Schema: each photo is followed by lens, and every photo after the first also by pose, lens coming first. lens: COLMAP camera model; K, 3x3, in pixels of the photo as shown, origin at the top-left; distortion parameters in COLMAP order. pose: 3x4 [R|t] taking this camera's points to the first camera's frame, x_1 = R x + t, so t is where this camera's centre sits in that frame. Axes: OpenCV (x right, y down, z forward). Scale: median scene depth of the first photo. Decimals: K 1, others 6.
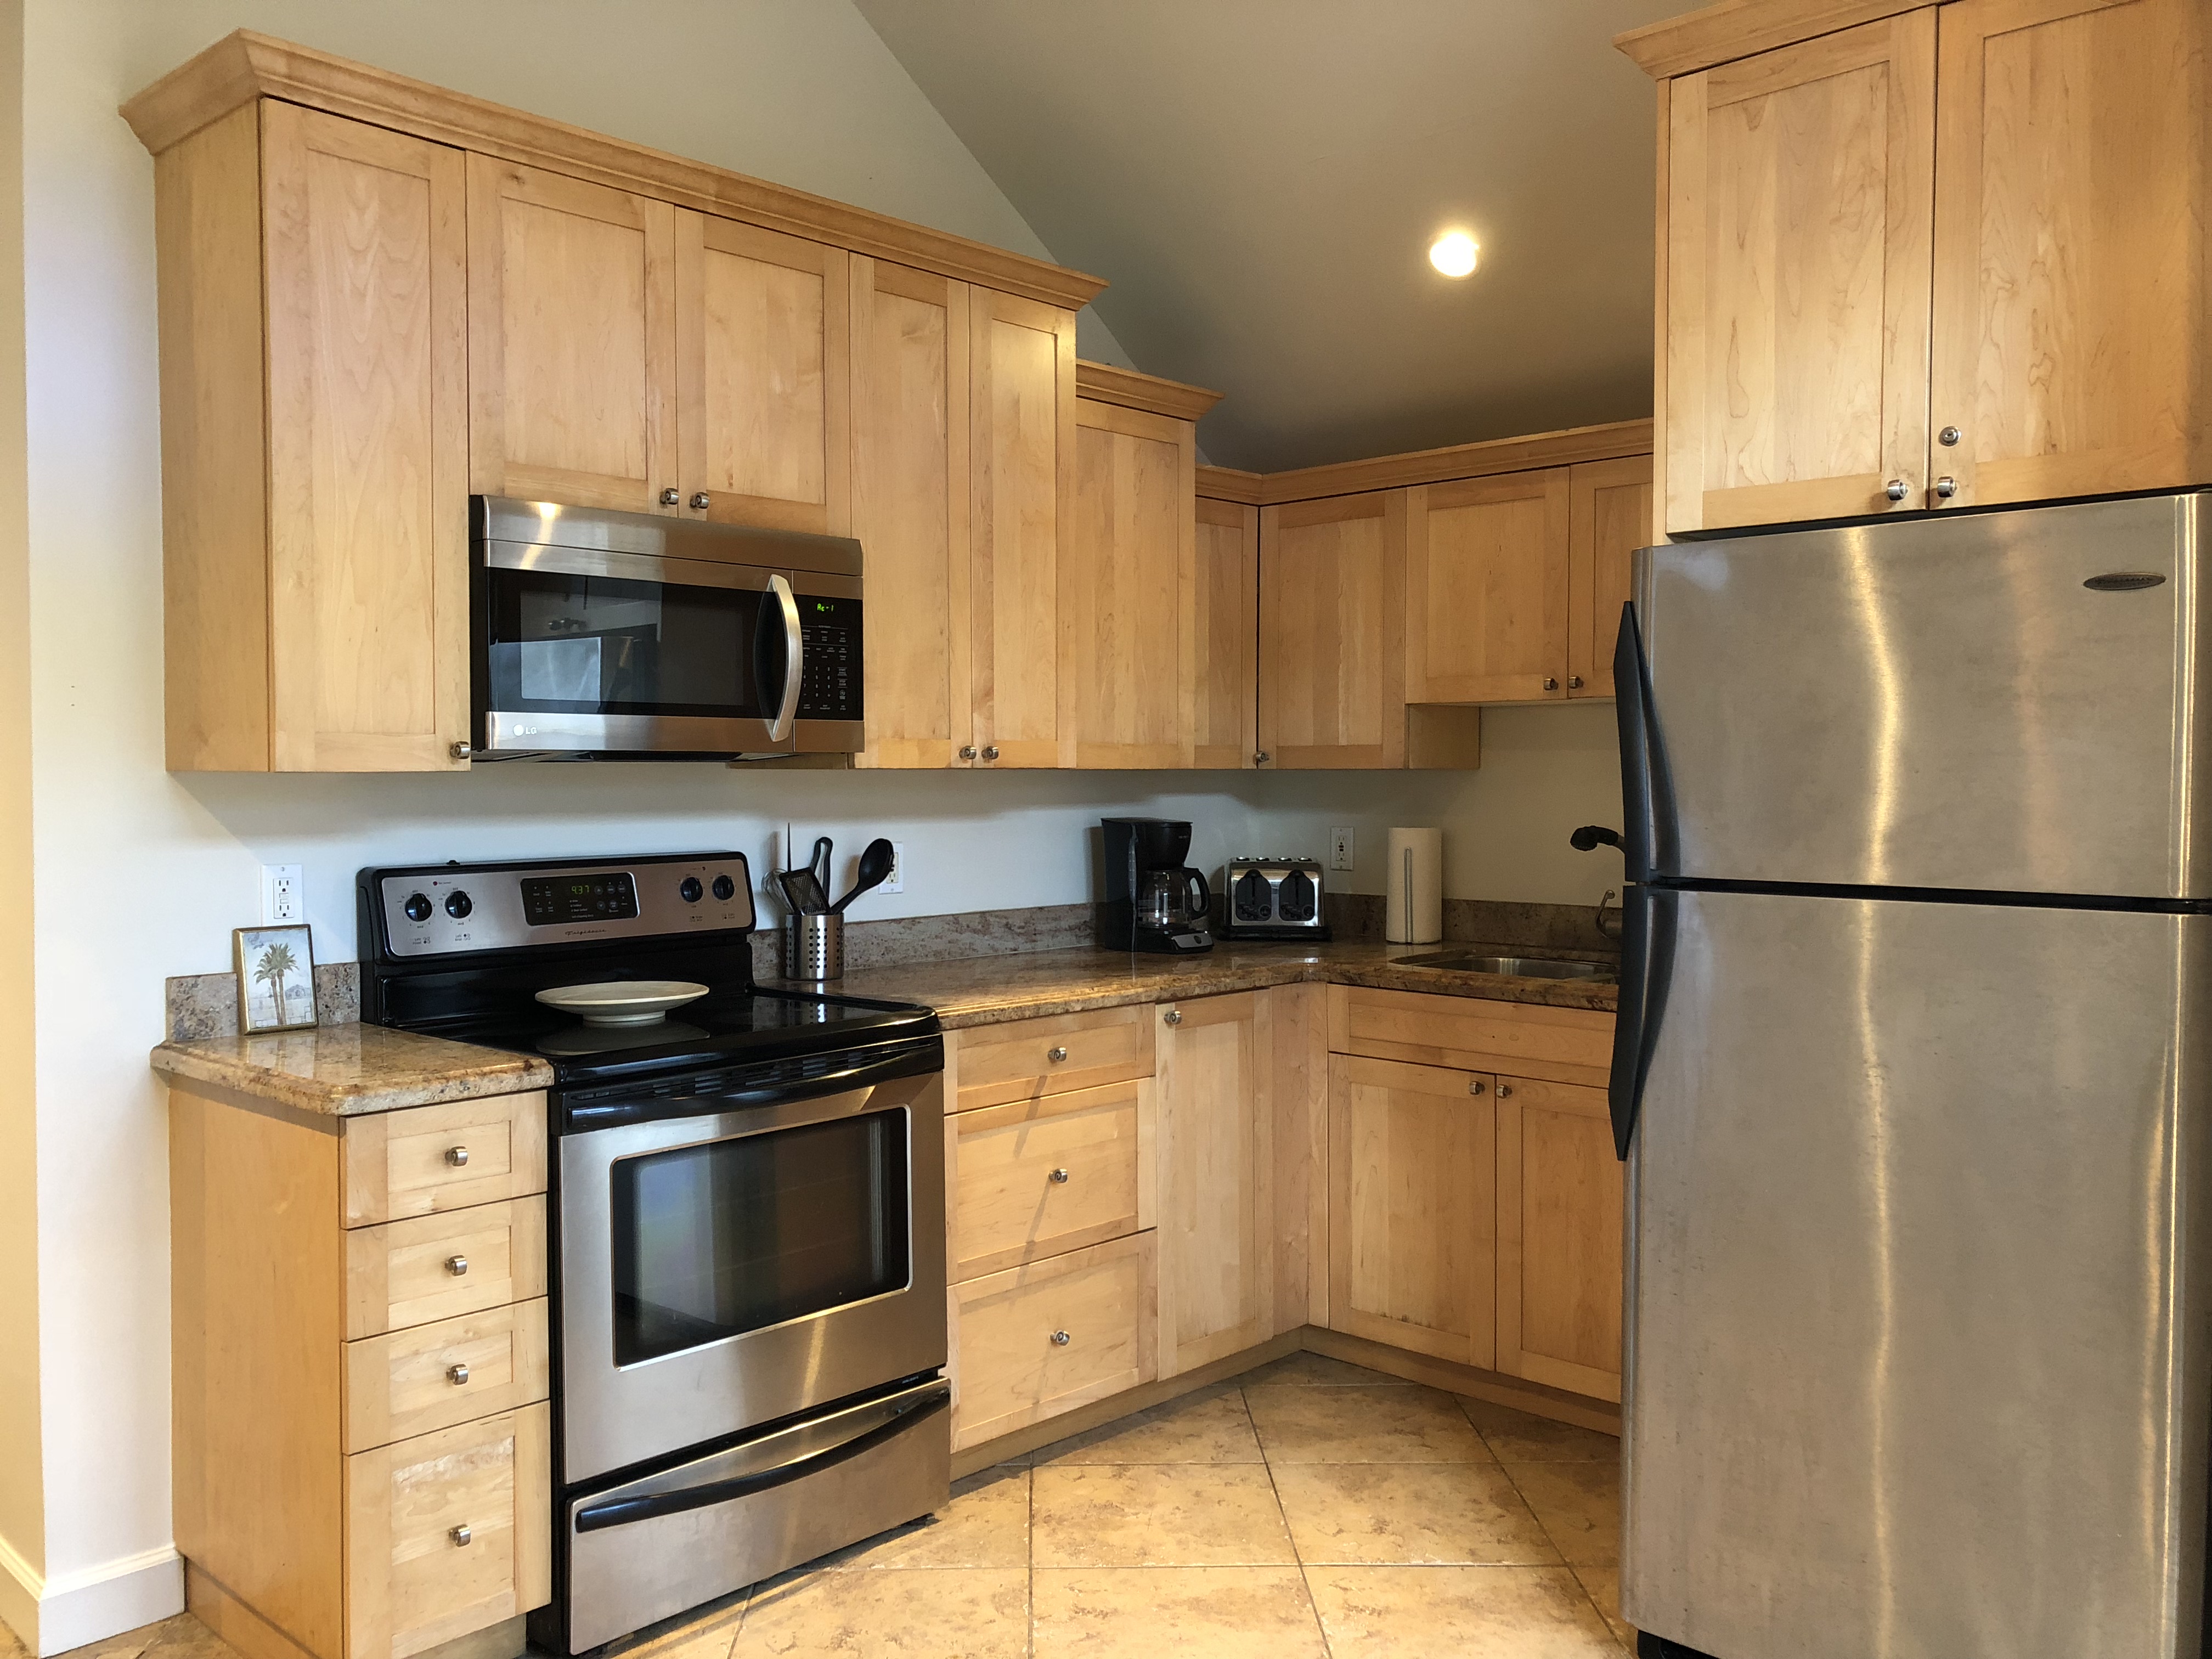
lens RADIAL K [[1809.3, 0, 1089.6], [0, 1809.3, 809.7], [0, 0, 1]] dist [0.069488, -0.097732]
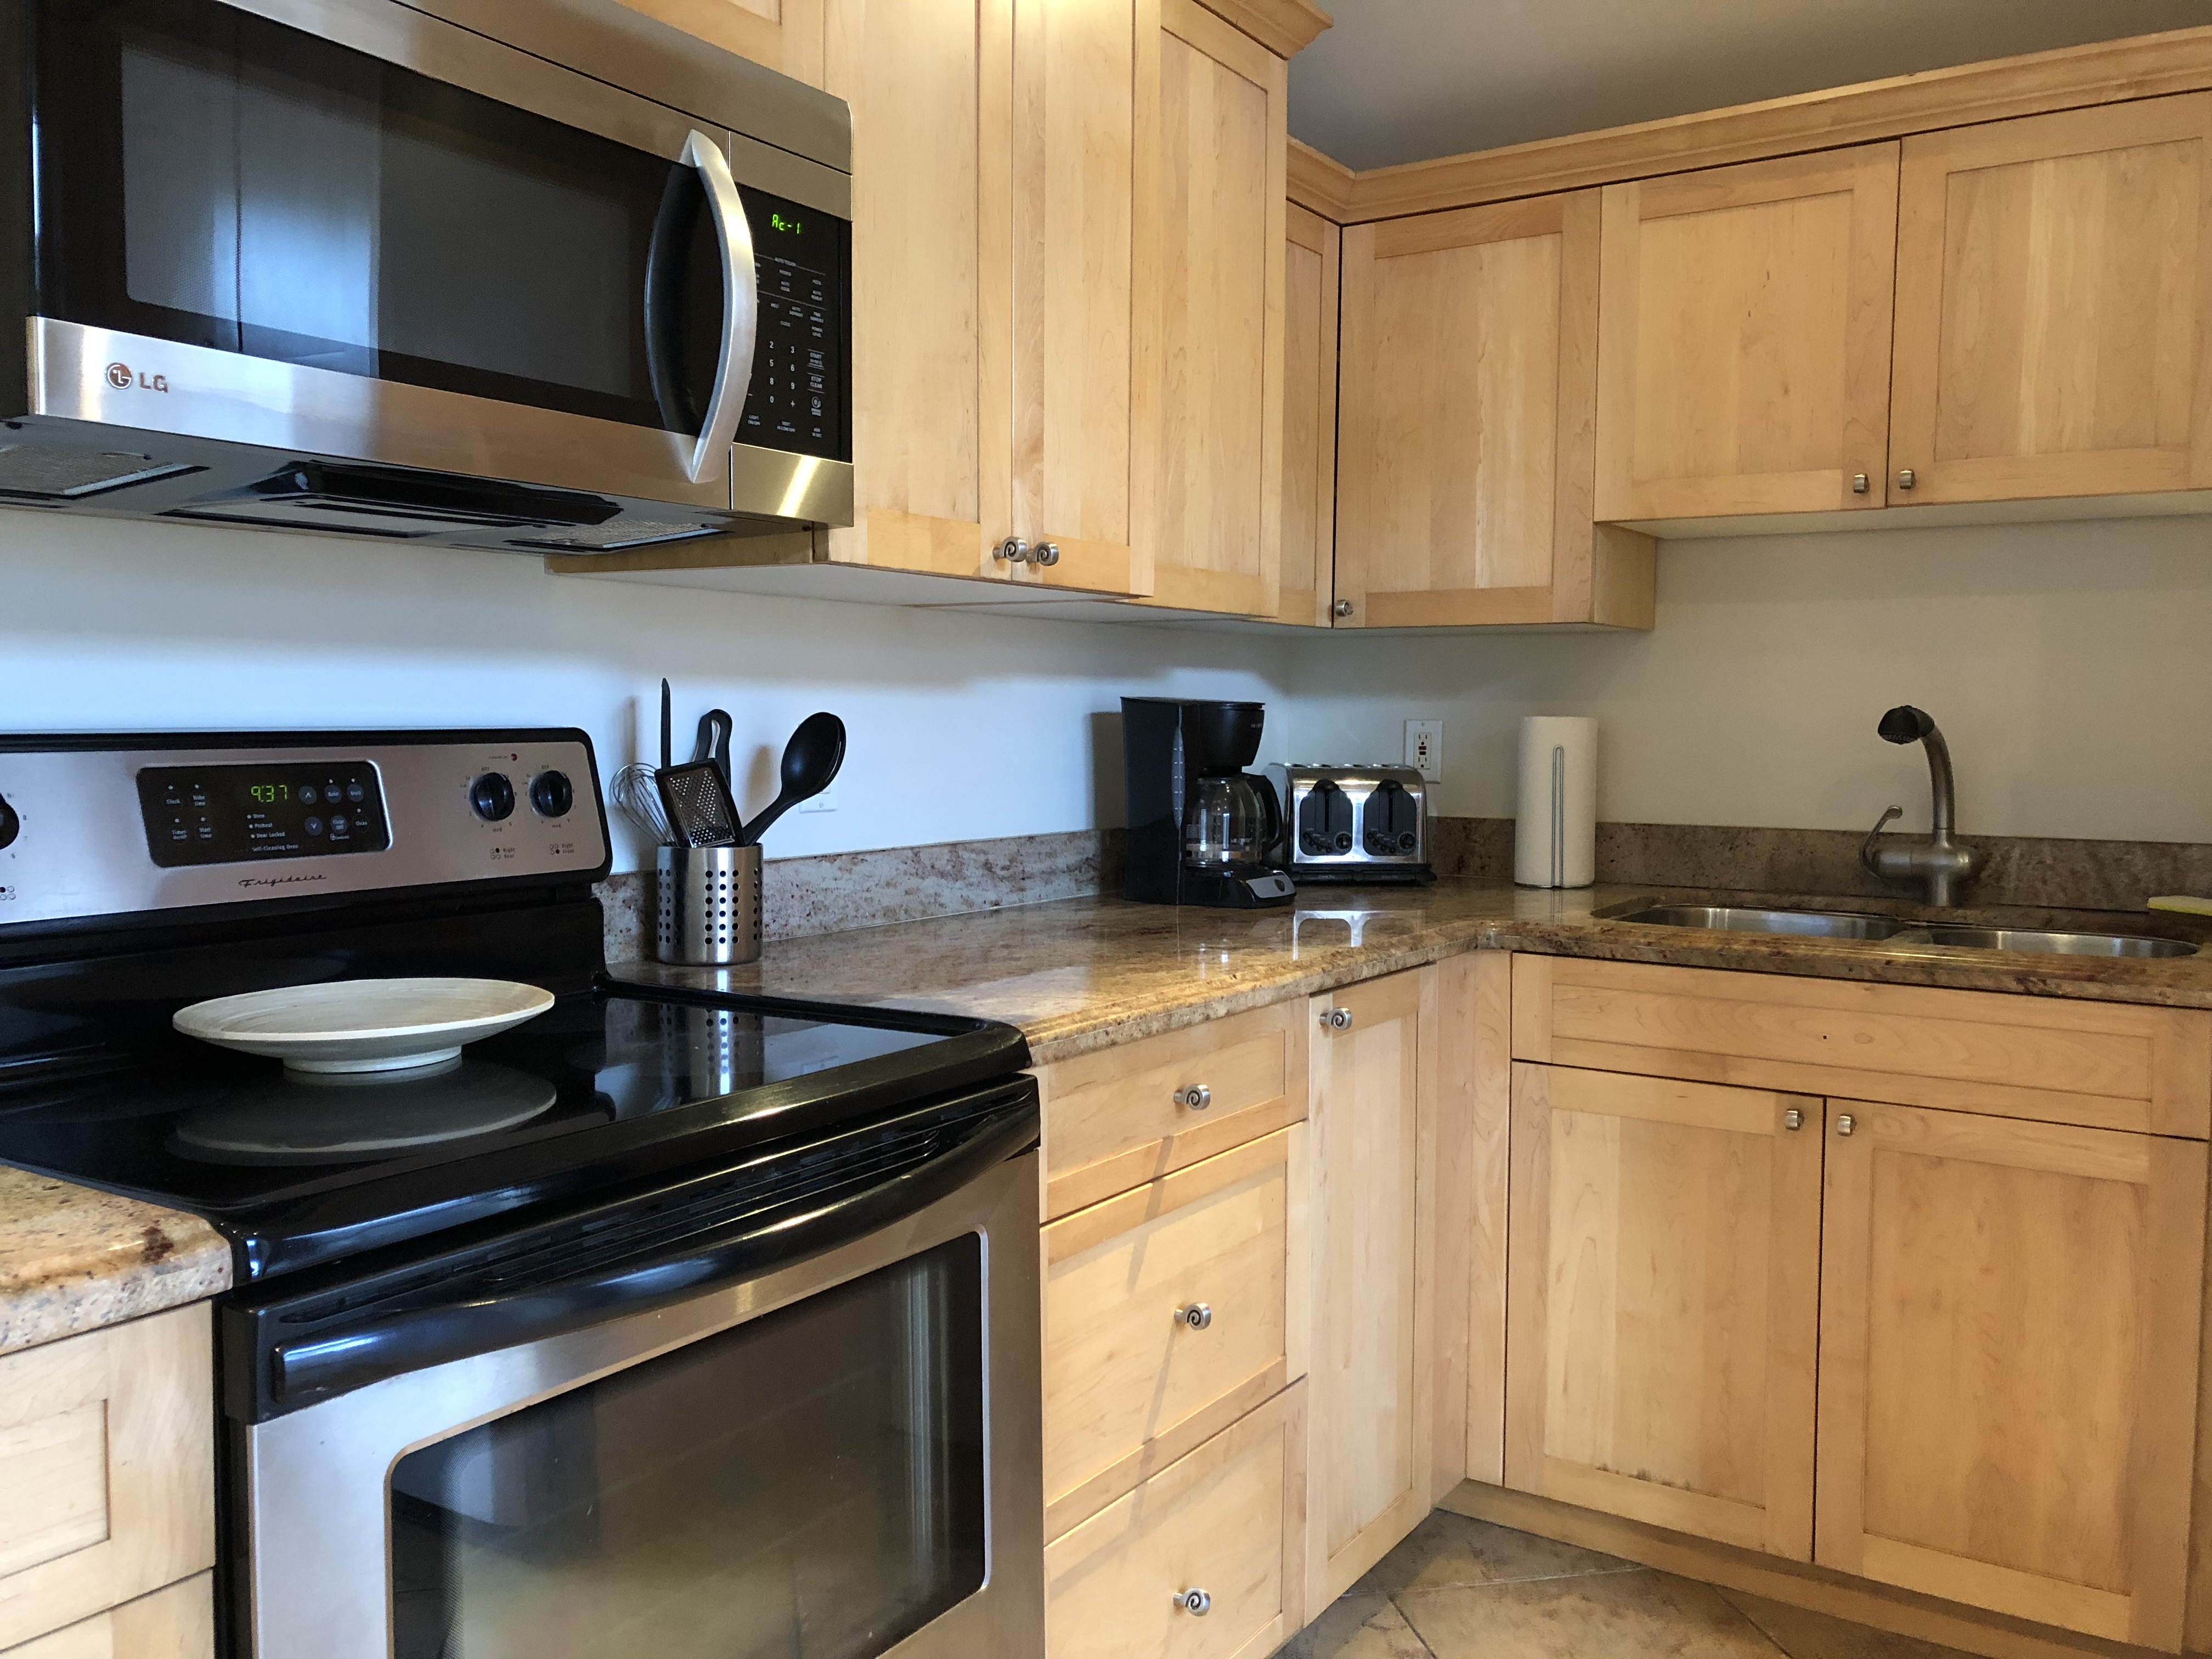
lens RADIAL K [[1803.6, 0, 1089.7], [0, 1803.6, 819.8], [0, 0, 1]] dist [0.006714, 0.009046]
pose [[0.984609, -0.001609, 0.174764, -0.133751], [-0.004911, 0.999308, 0.036871, 0.028968], [-0.174703, -0.037162, 0.983920, 0.438372]]
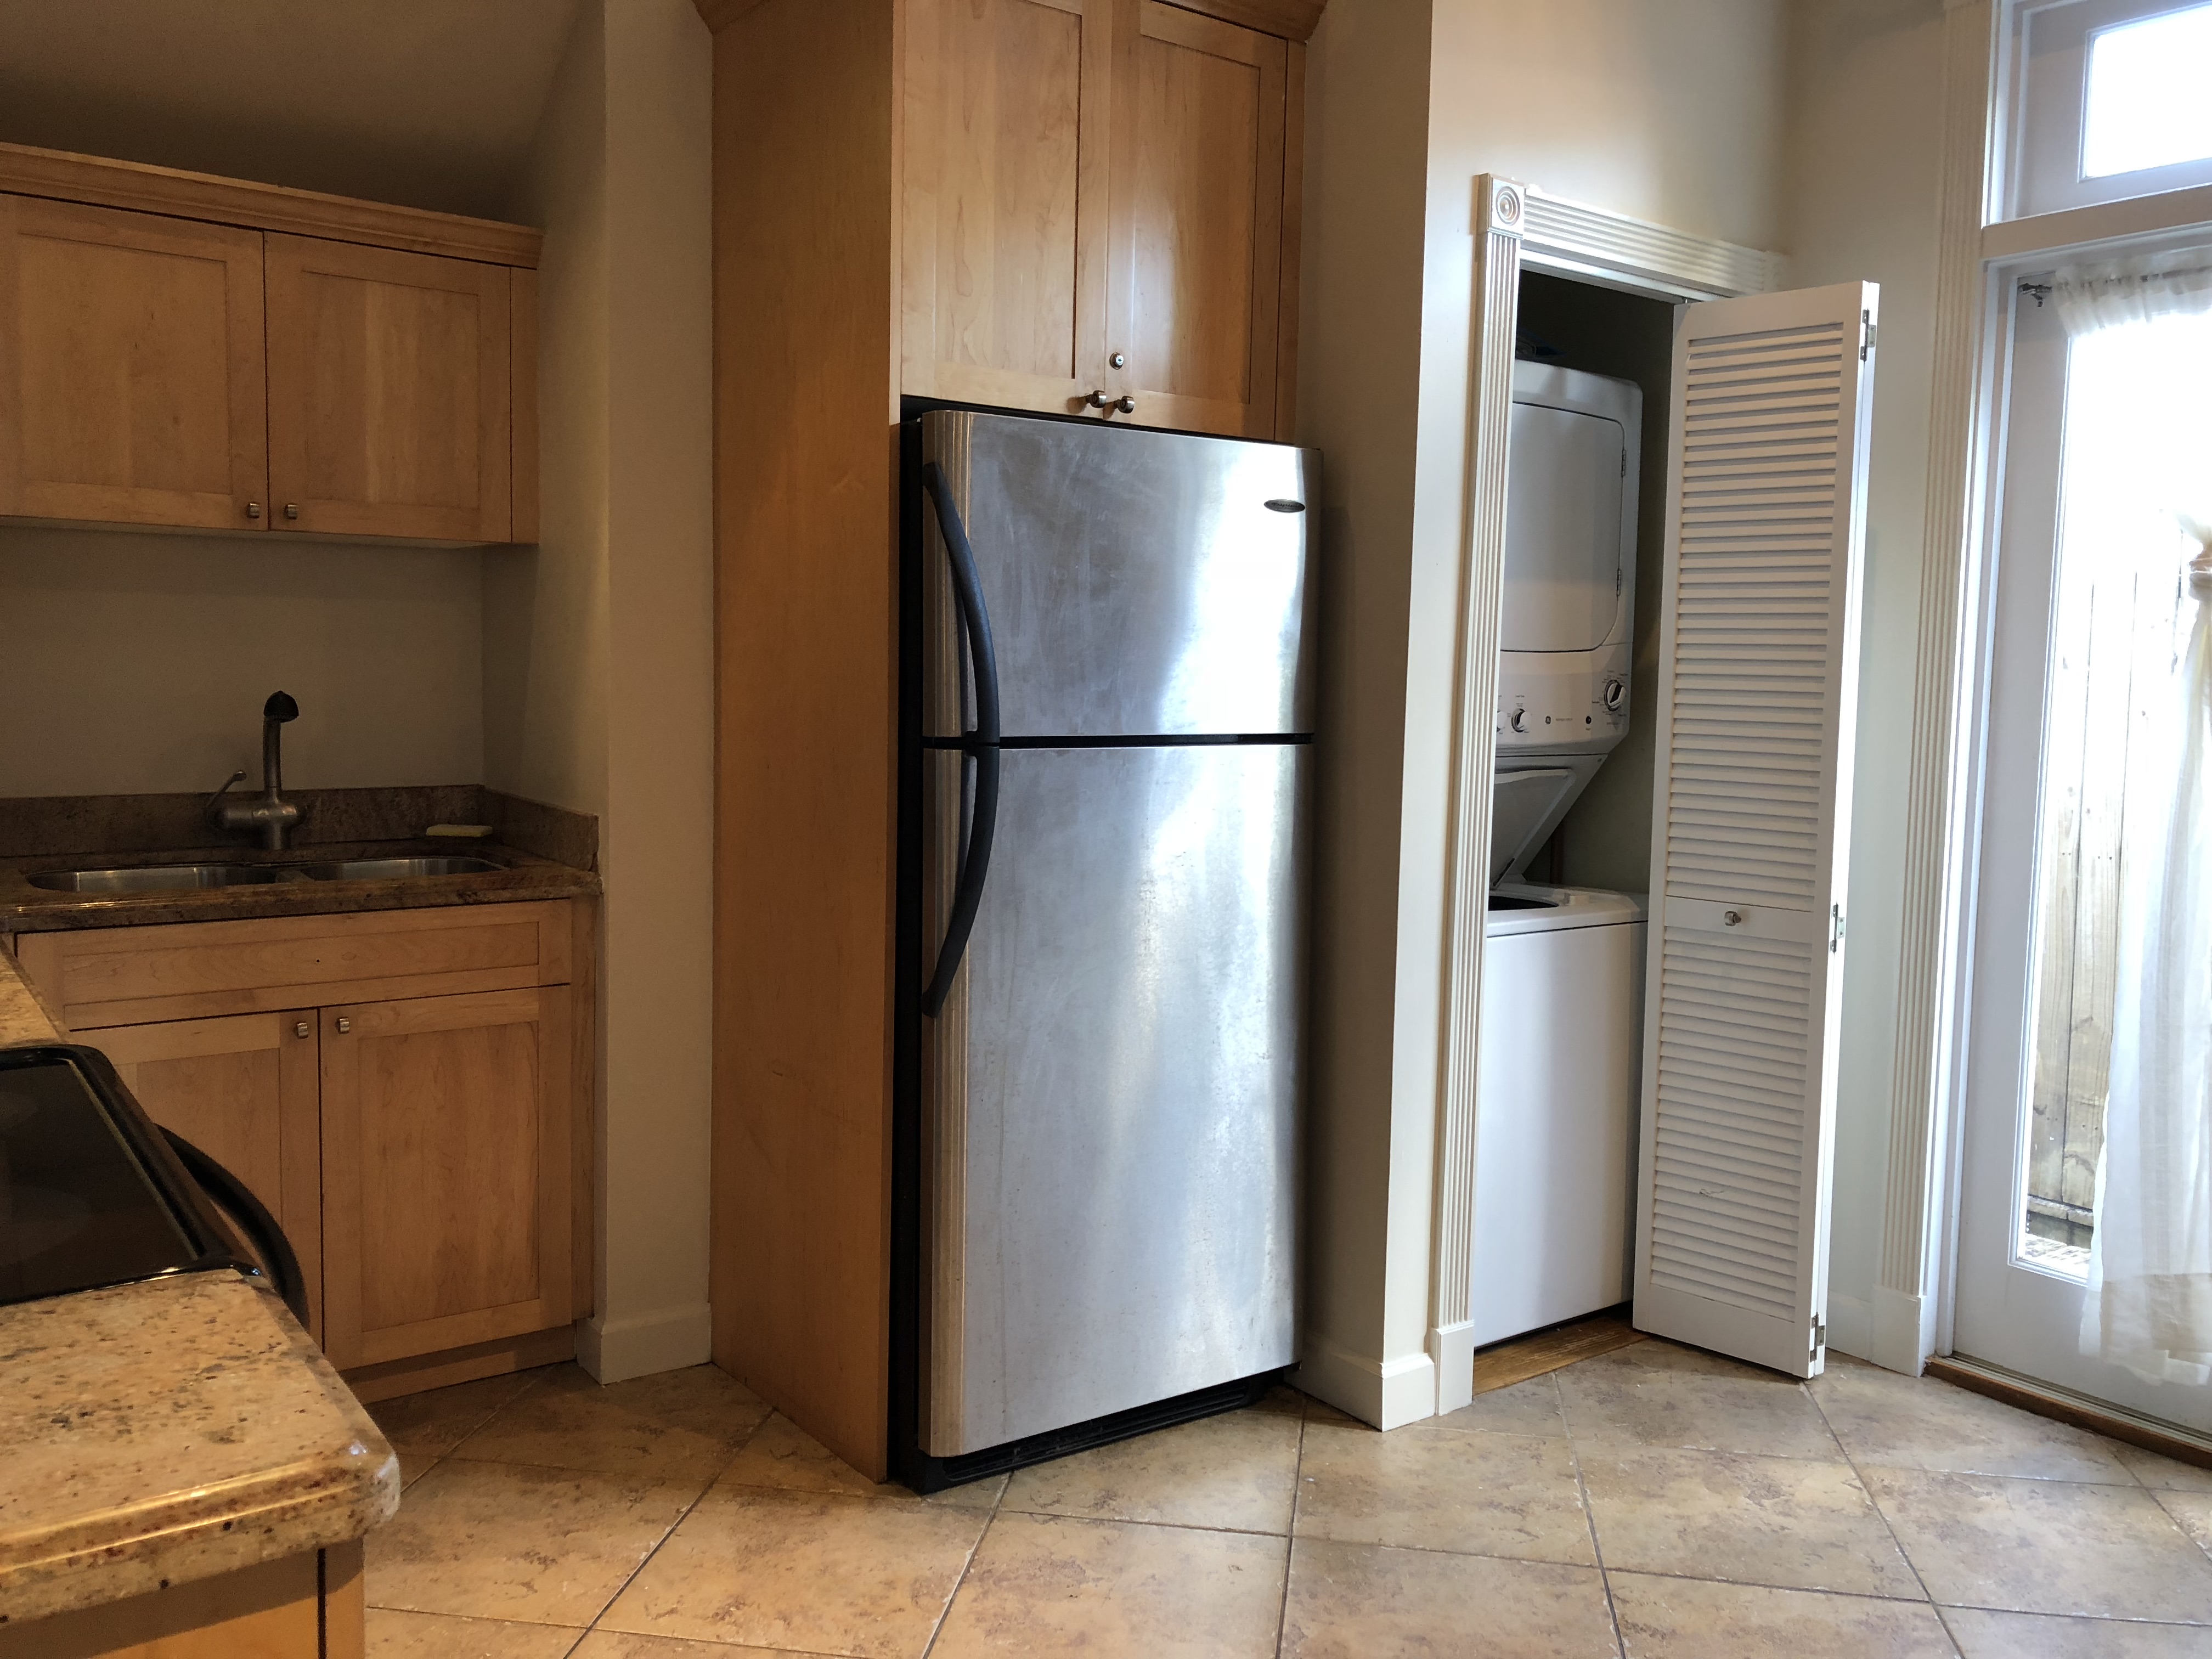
lens RADIAL K [[1809.3, 0, 1089.6], [0, 1809.3, 809.7], [0, 0, 1]] dist [0.069488, -0.097732]
pose [[0.184124, -0.077053, 0.979878, -0.486576], [0.001602, 0.996945, 0.078094, -0.001531], [-0.982902, -0.012809, 0.183685, 0.528077]]
